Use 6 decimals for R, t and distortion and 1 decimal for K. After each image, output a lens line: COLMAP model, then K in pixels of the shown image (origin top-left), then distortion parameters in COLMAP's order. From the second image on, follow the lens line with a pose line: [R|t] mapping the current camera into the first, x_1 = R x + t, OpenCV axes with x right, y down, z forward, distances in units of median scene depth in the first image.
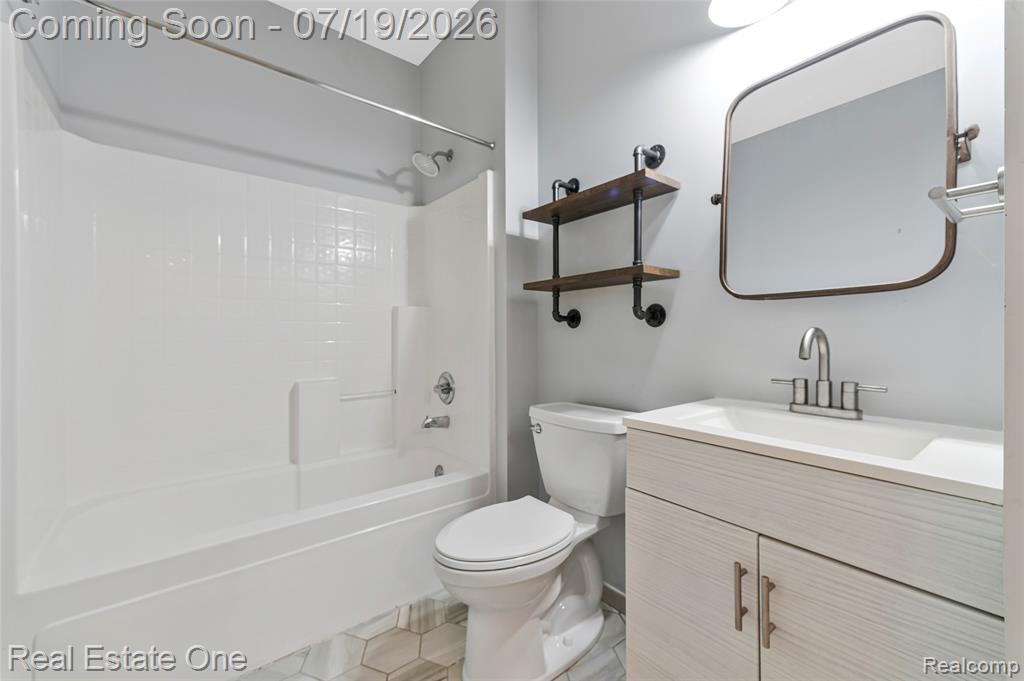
lens RADIAL K [[405.1, 0, 513.7], [0, 405.1, 338.0], [0, 0, 1]] dist [0.004717, -0.001097]
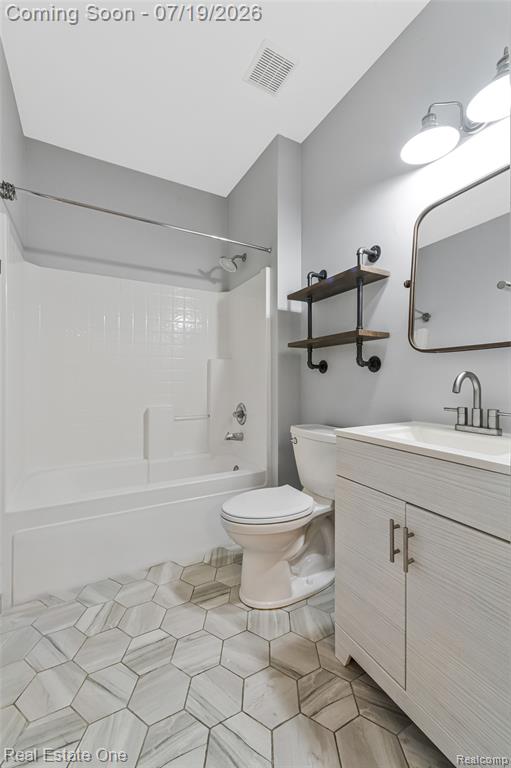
lens RADIAL K [[303.9, 0, 254.8], [0, 303.9, 382.0], [0, 0, 1]] dist [0.004717, -0.001097]
pose [[0.984234, 0.005116, -0.176796, 0.124018], [-0.005298, 0.999986, -0.000559, 0.011040], [0.176791, 0.001487, 0.984247, -0.139068]]
